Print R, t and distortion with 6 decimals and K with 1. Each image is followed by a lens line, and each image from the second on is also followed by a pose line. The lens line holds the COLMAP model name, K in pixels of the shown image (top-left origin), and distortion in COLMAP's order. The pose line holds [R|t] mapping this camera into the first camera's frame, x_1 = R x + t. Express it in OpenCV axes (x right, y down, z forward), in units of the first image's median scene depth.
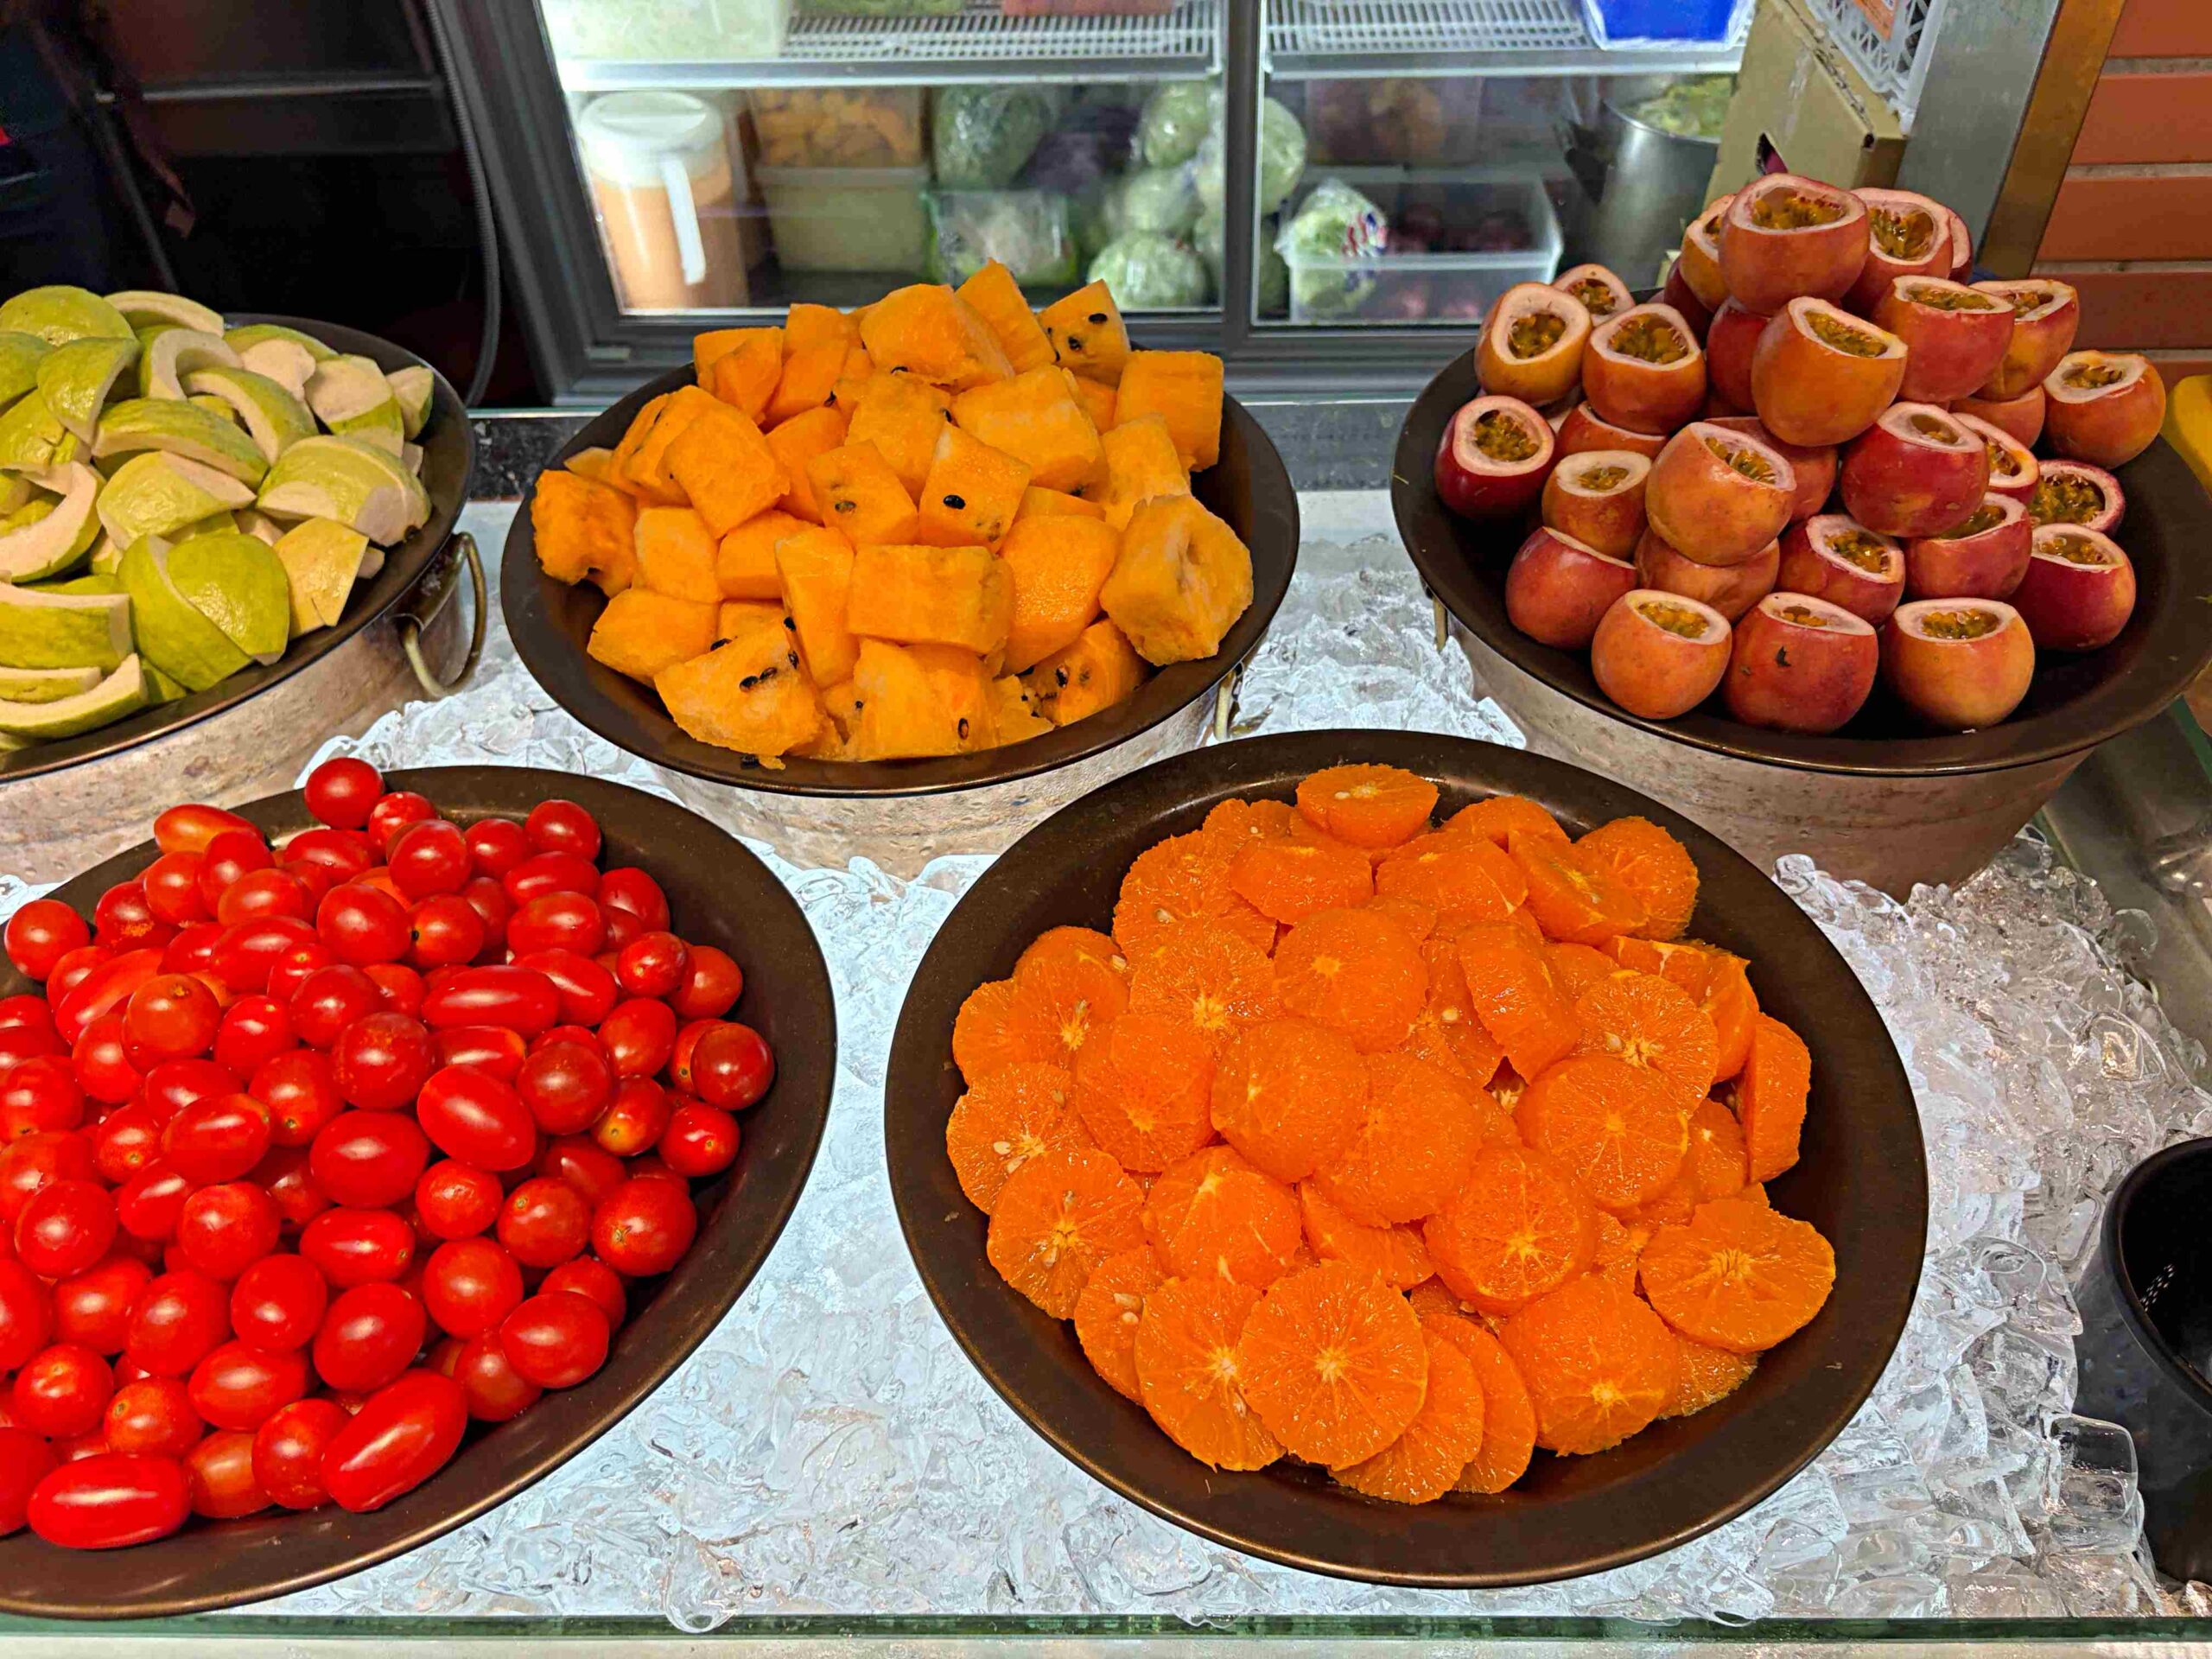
lens RADIAL K [[1701.1, 0, 1066.1], [0, 1701.1, 829.8], [0, 0, 1]] dist [0.044262, -0.077576]
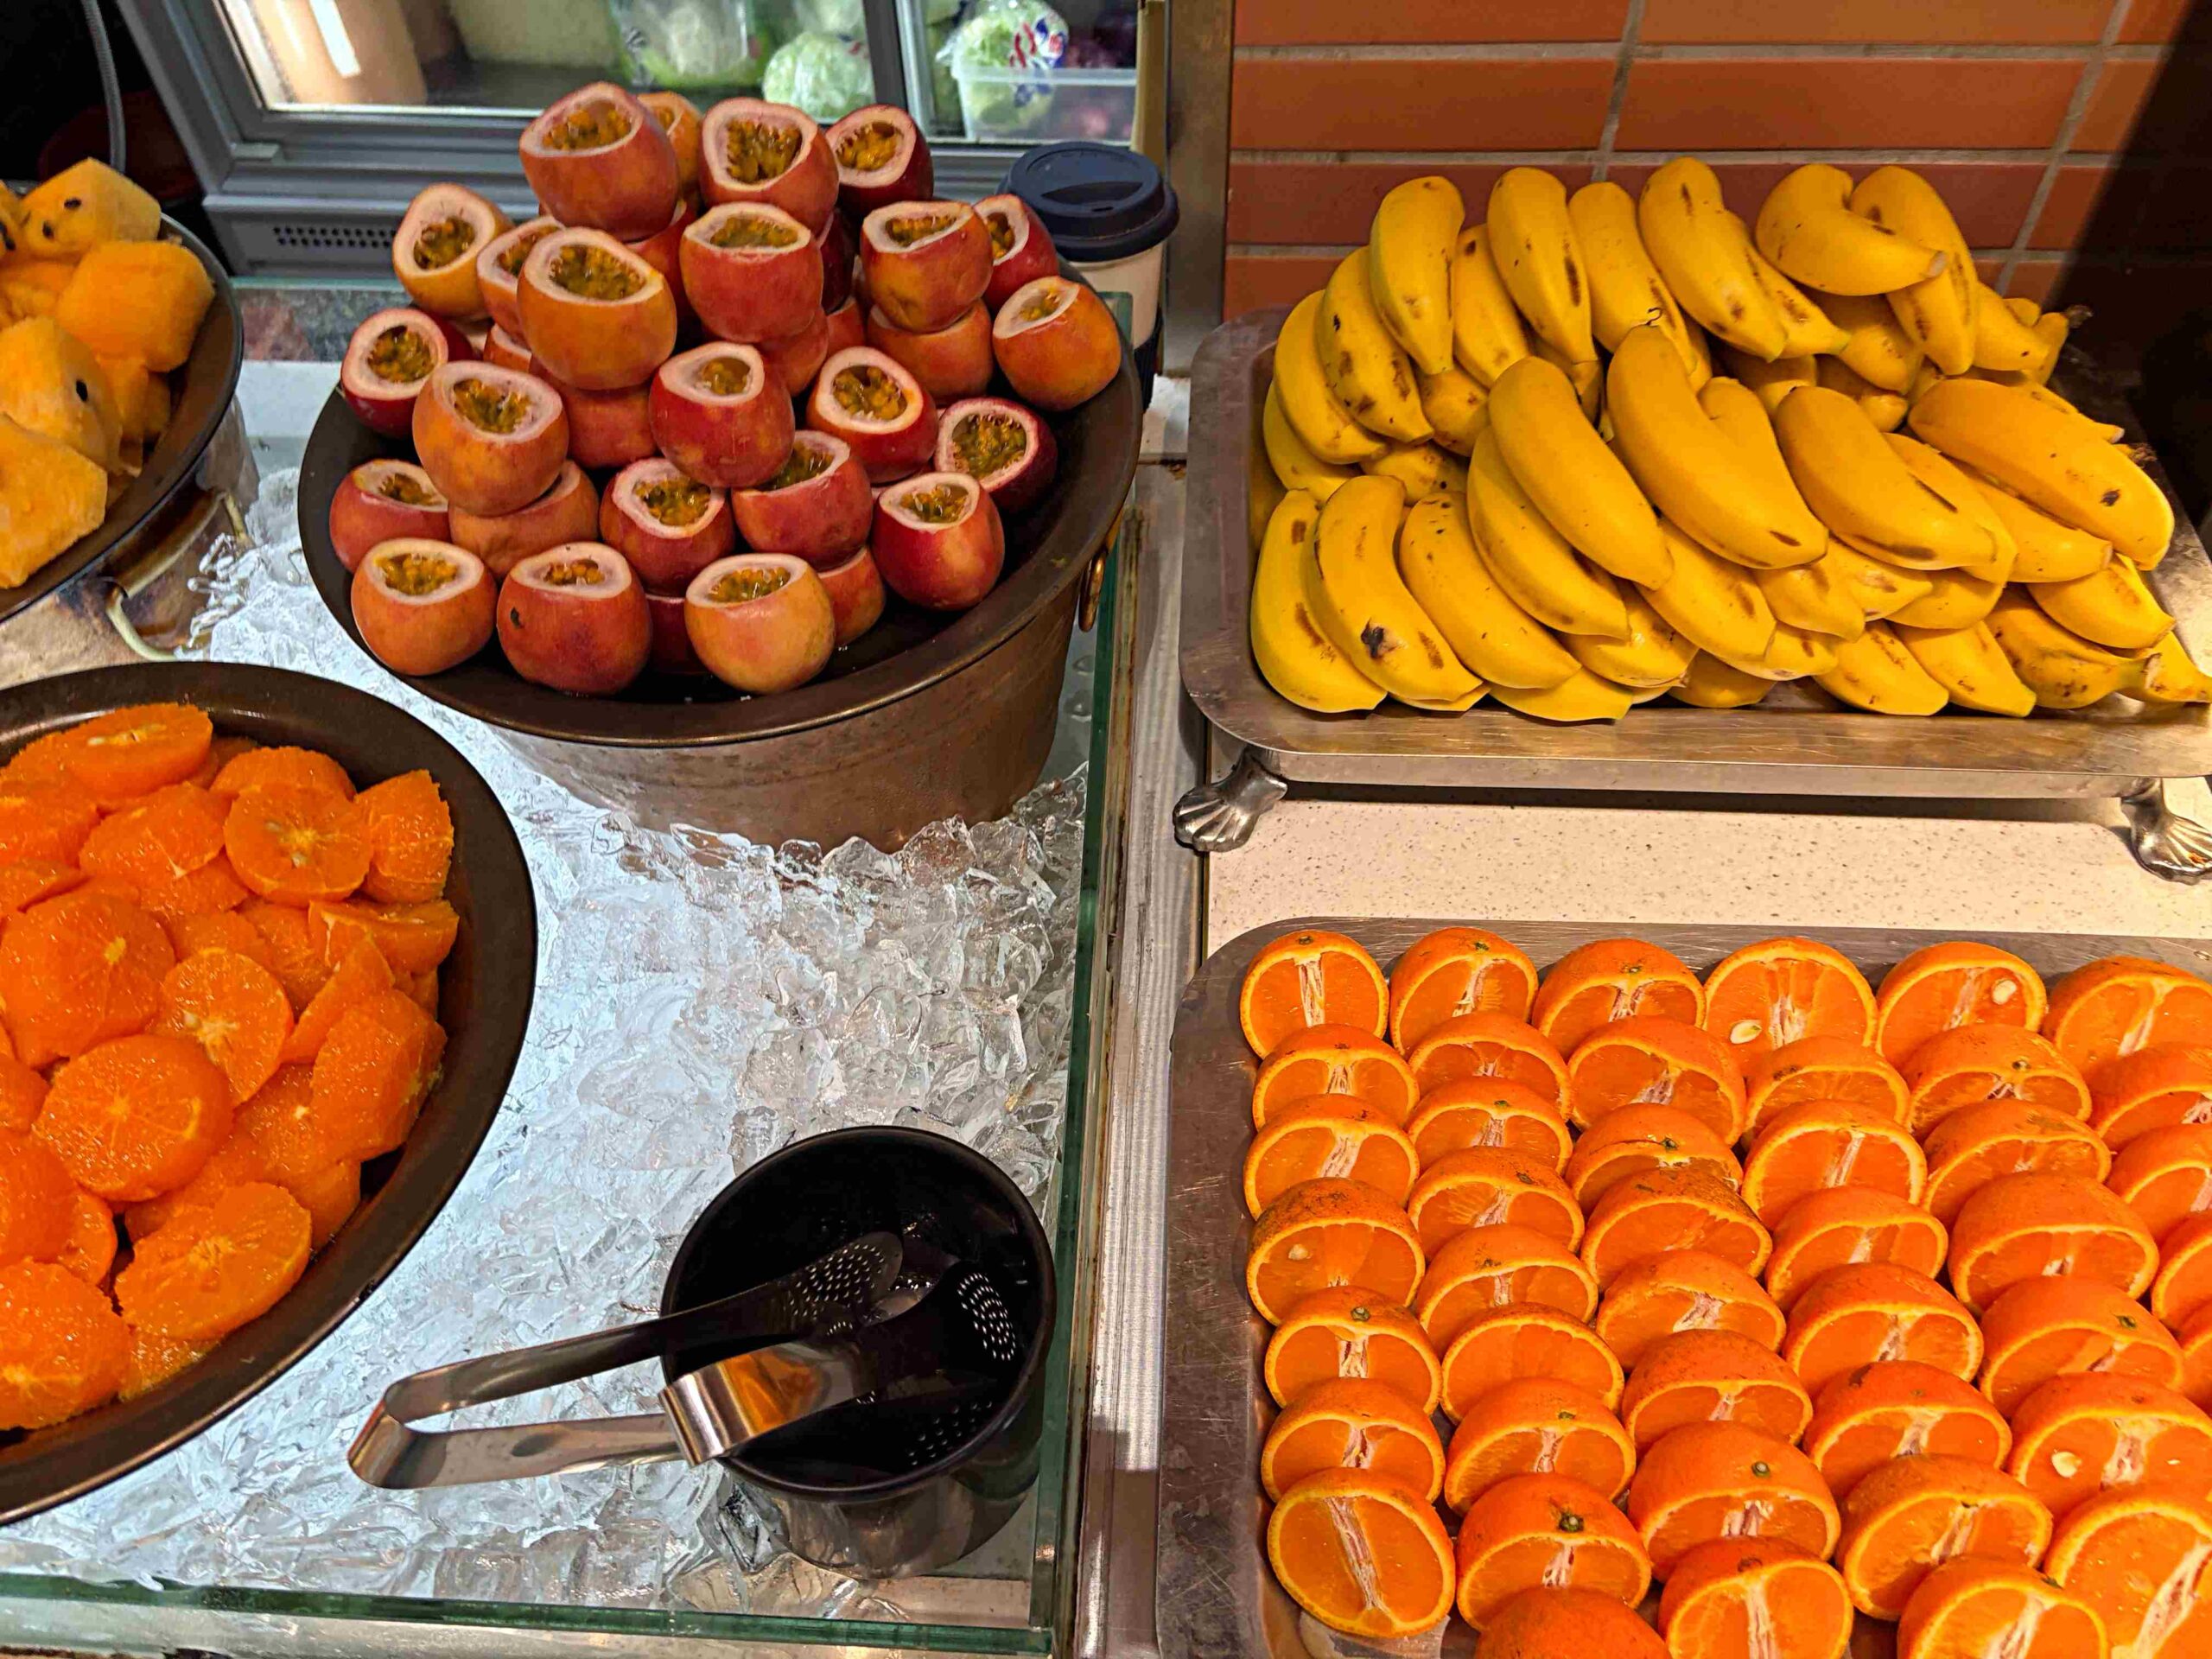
lens RADIAL K [[1701.1, 0, 1066.1], [0, 1701.1, 829.8], [0, 0, 1]] dist [0.044262, -0.077576]
pose [[0.999368, 0.033765, -0.011108, 0.217391], [-0.032196, 0.992291, 0.119676, -0.031365], [0.015063, -0.119243, 0.992751, 0.008970]]
